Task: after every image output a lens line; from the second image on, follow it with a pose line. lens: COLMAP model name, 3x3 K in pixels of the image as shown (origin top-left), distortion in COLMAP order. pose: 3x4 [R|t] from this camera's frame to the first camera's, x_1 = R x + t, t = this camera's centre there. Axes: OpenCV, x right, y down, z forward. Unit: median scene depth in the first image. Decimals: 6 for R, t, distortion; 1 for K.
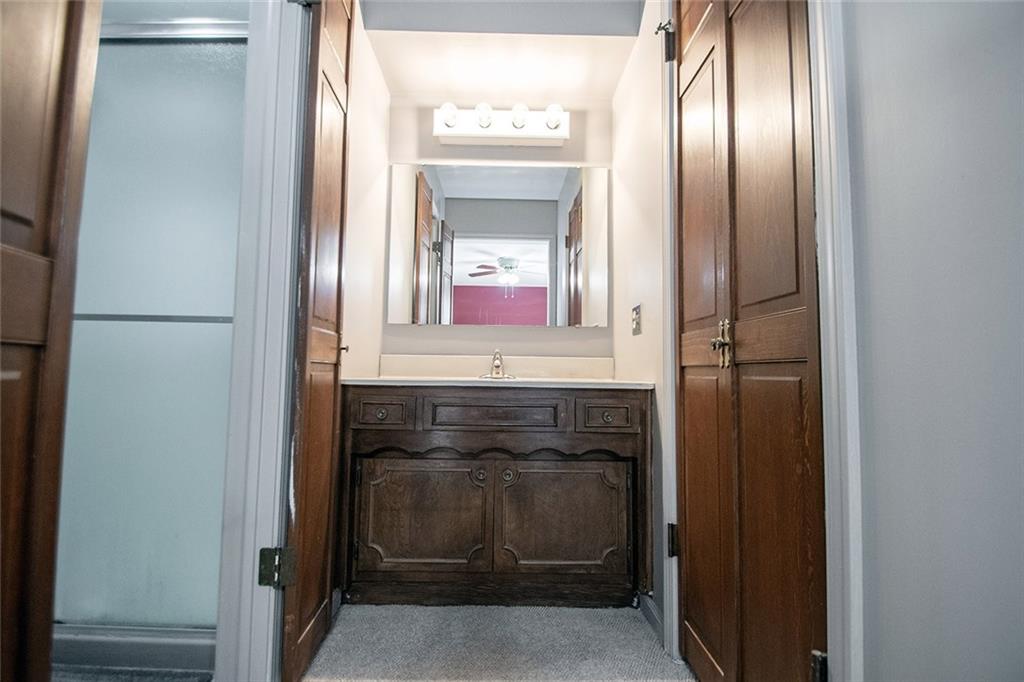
lens RADIAL K [[452.1, 0, 512.0], [0, 452.1, 341.0], [0, 0, 1]] dist [-0.000453, -0.000496]
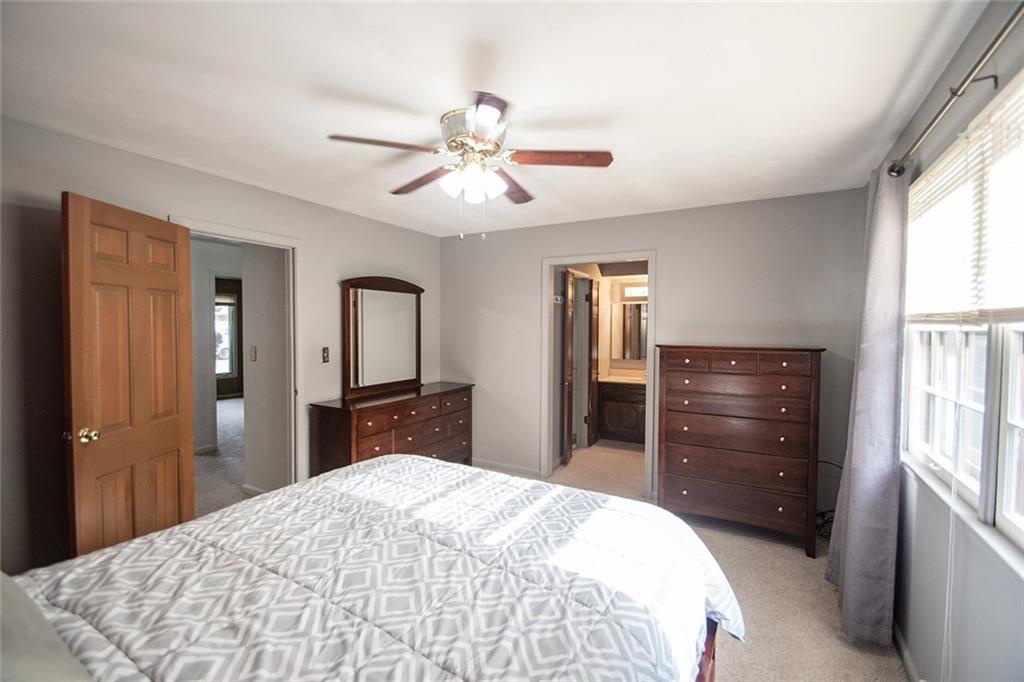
lens RADIAL K [[452.1, 0, 512.0], [0, 452.1, 341.0], [0, 0, 1]] dist [-0.000453, -0.000496]
pose [[0.862273, 0.003888, -0.506429, 0.967220], [0.042982, 0.995801, 0.080828, -0.607137], [0.504617, -0.091463, 0.858485, -2.731067]]
